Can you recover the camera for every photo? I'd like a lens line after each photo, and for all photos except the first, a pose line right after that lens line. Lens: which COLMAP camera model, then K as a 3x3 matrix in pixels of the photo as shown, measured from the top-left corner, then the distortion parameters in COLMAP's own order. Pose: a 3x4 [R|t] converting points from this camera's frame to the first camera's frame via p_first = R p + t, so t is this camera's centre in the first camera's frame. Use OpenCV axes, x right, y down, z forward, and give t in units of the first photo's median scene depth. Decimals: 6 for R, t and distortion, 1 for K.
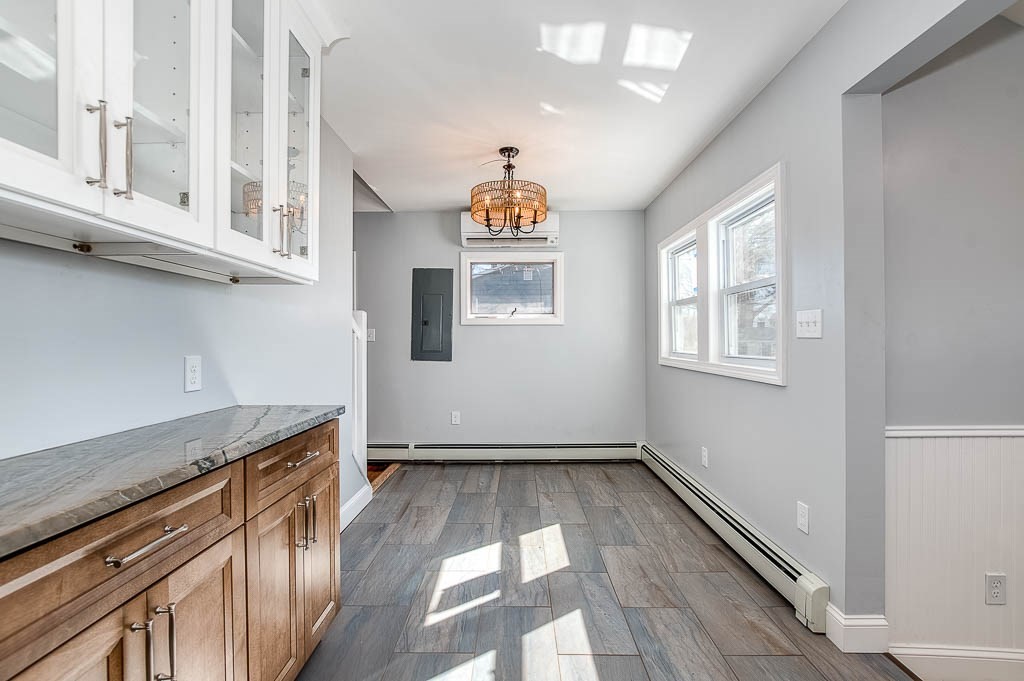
lens RADIAL K [[438.2, 0, 509.5], [0, 438.2, 342.9], [0, 0, 1]] dist [0.000171, -0.000384]
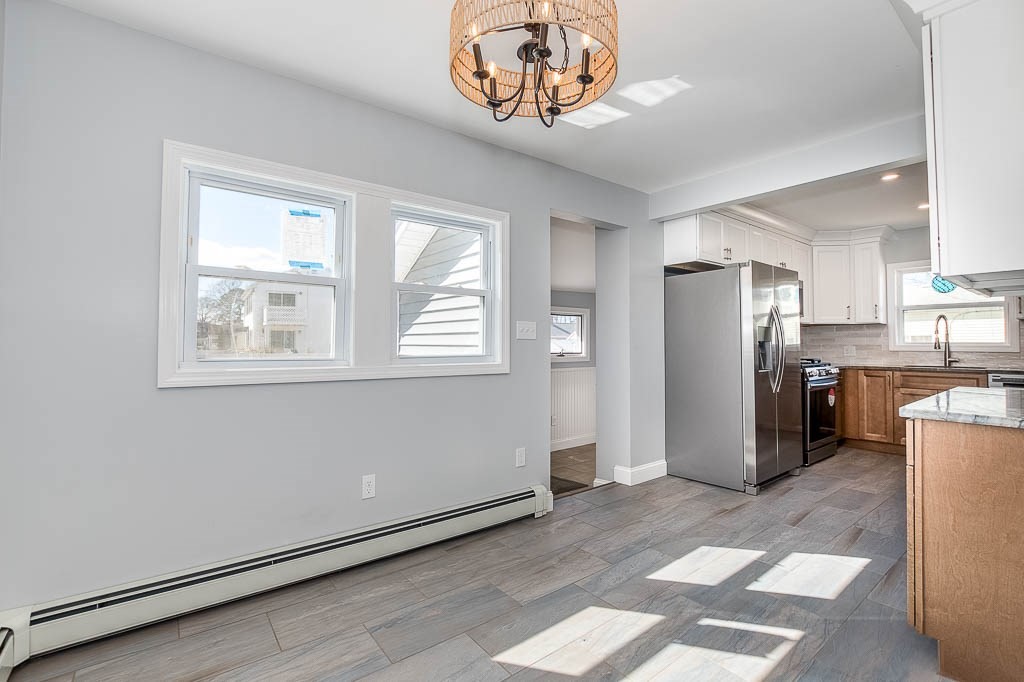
lens RADIAL K [[462.2, 0, 509.4], [0, 462.2, 332.6], [0, 0, 1]] dist [-0.003432, -0.000096]
pose [[-0.623445, 0.017149, 0.781679, -0.340491], [-0.002048, 0.999720, -0.023567, 0.002713], [-0.781865, -0.016294, -0.623235, 1.226636]]
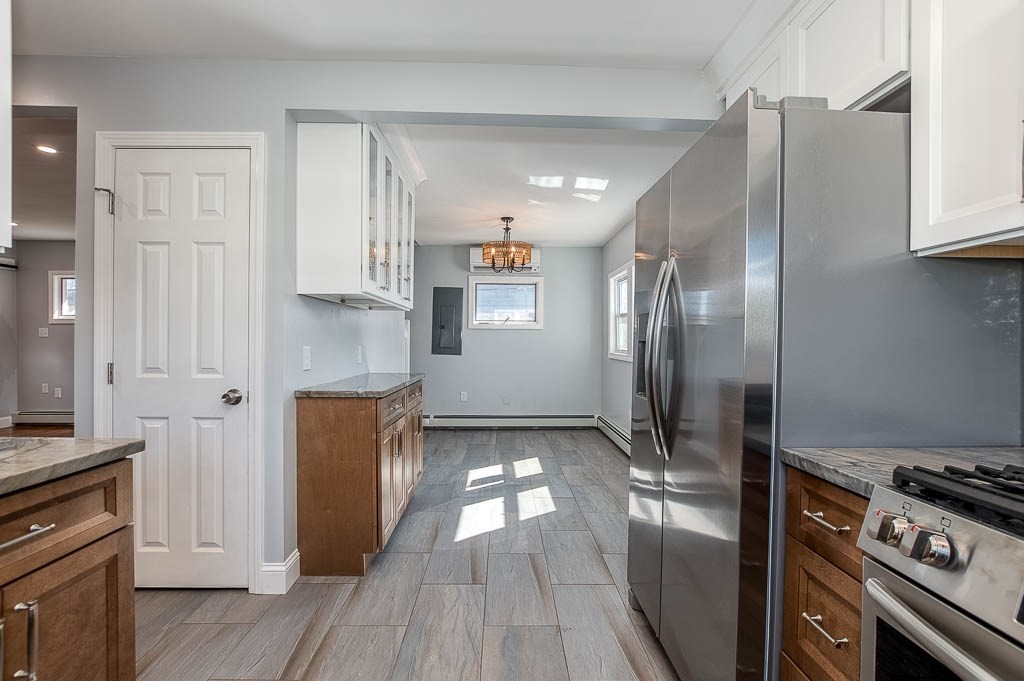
lens RADIAL K [[438.2, 0, 509.5], [0, 438.2, 342.9], [0, 0, 1]] dist [0.000171, -0.000384]
pose [[0.999321, 0.009430, 0.035604, -0.041019], [-0.009448, 0.999955, 0.000332, 0.002506], [-0.035599, -0.000668, 0.999366, -0.511390]]
